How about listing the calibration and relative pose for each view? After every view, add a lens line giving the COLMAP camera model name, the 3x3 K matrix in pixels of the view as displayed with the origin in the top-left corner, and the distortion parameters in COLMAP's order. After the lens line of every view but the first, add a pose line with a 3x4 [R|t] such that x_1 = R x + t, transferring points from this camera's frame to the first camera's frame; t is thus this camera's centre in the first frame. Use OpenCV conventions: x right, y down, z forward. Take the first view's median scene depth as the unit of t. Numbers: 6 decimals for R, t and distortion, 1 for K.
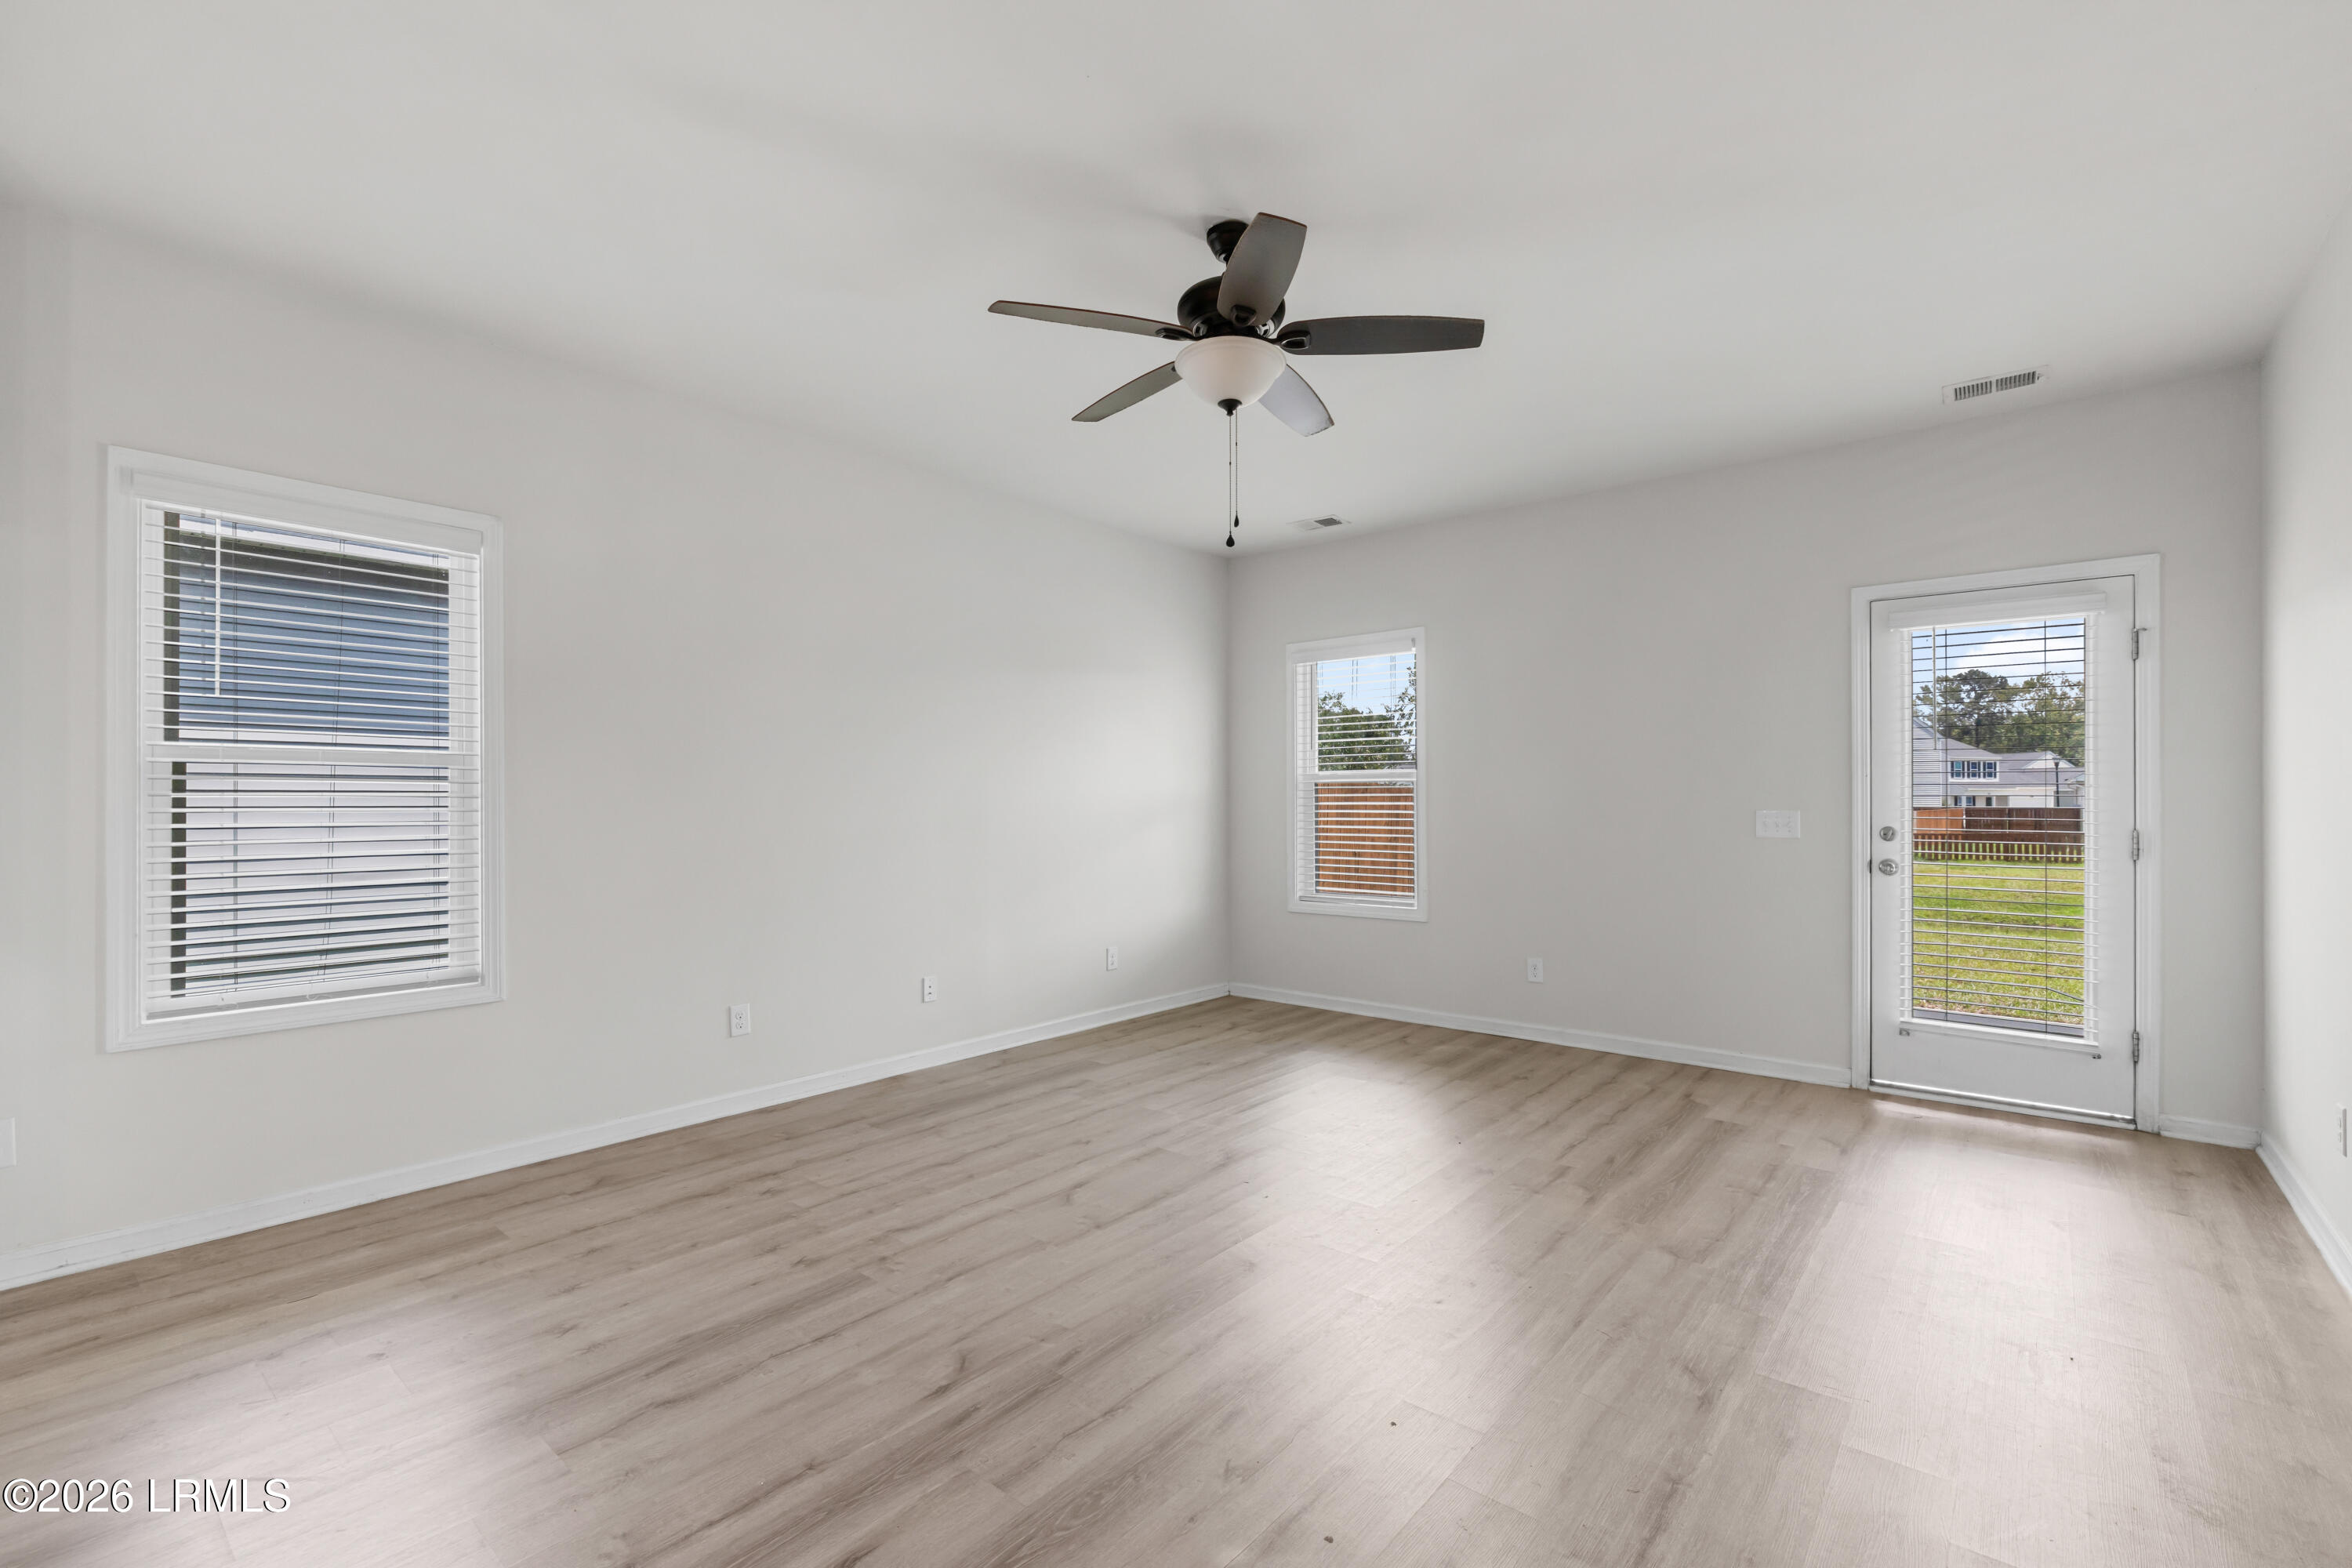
lens RADIAL K [[1024.1, 0, 1182.1], [0, 1024.1, 806.5], [0, 0, 1]] dist [-0.000589, 0.000176]
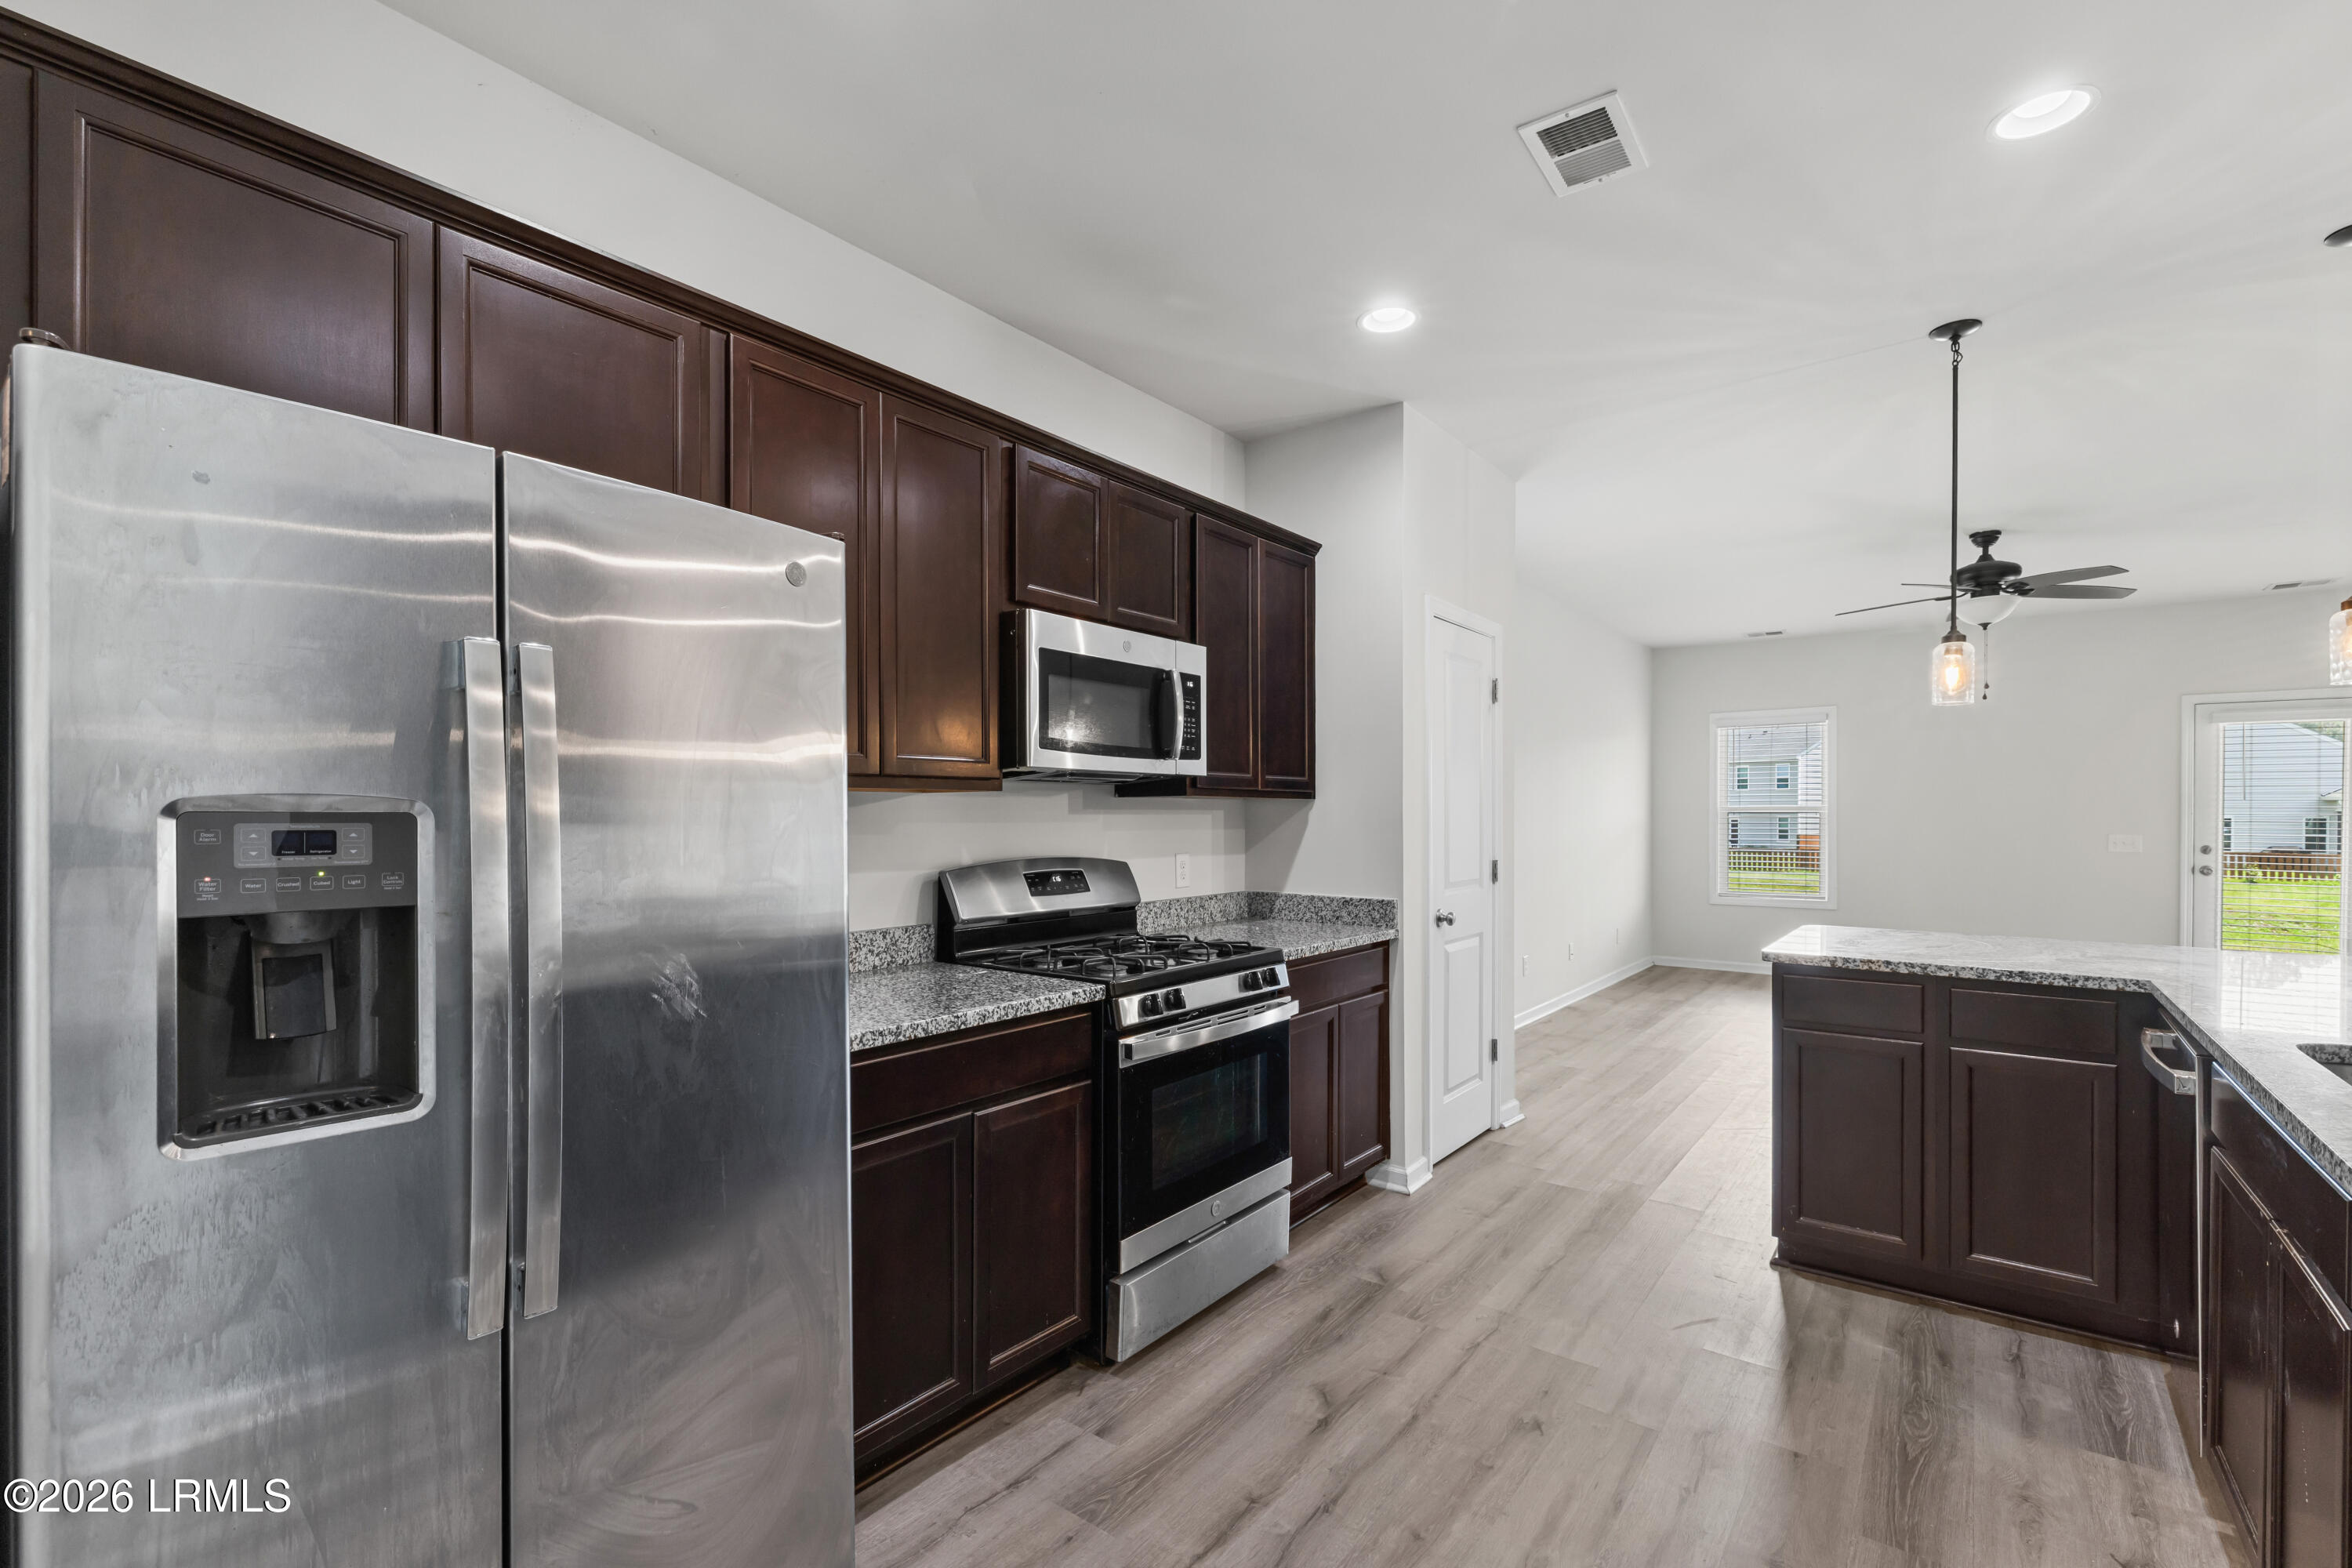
lens RADIAL K [[1024.1, 0, 1182.1], [0, 1024.1, 806.5], [0, 0, 1]] dist [-0.000589, 0.000176]
pose [[0.999315, 0.004575, 0.036729, -0.979383], [-0.004069, 0.999896, -0.013845, -0.012842], [-0.036789, 0.013686, 0.999229, -0.549283]]
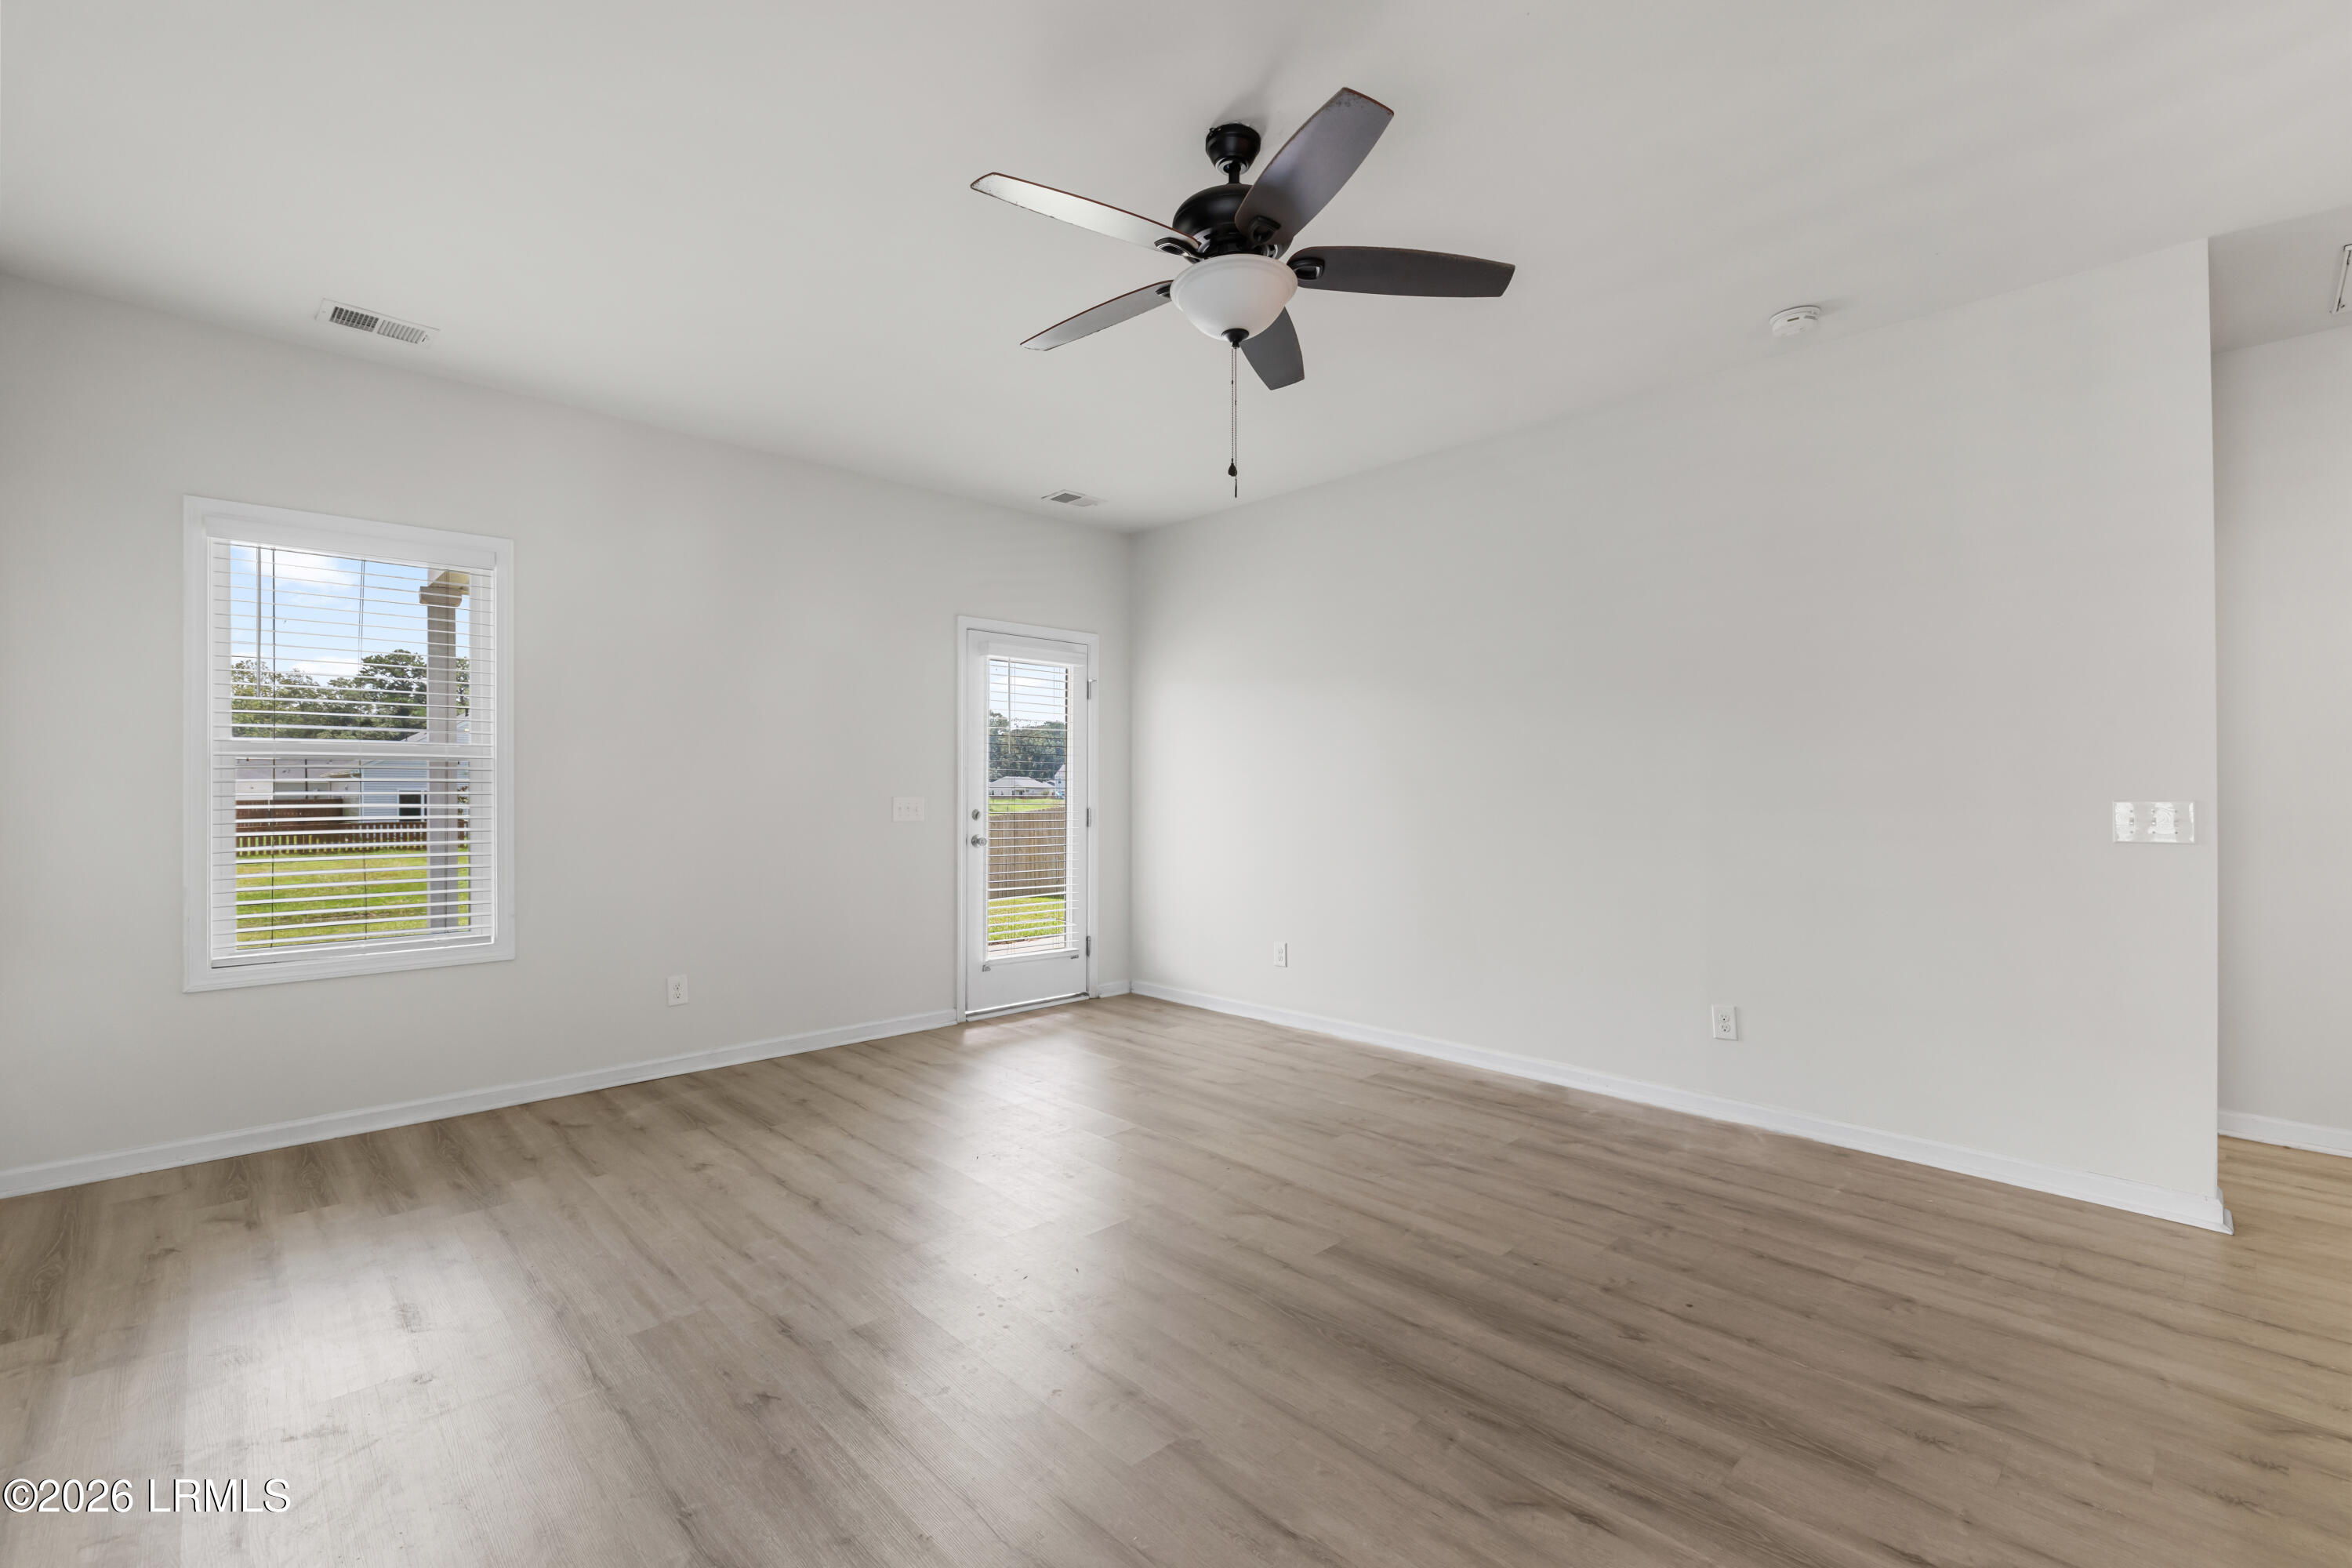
lens RADIAL K [[1016.5, 0, 1166.4], [0, 1016.5, 787.9], [0, 0, 1]] dist [-0.002939, 0.000022]
pose [[0.114569, 0.003404, 0.993409, -0.536872], [0.006732, 0.999969, -0.004203, 0.000125], [-0.993392, 0.007169, 0.114543, 0.623418]]
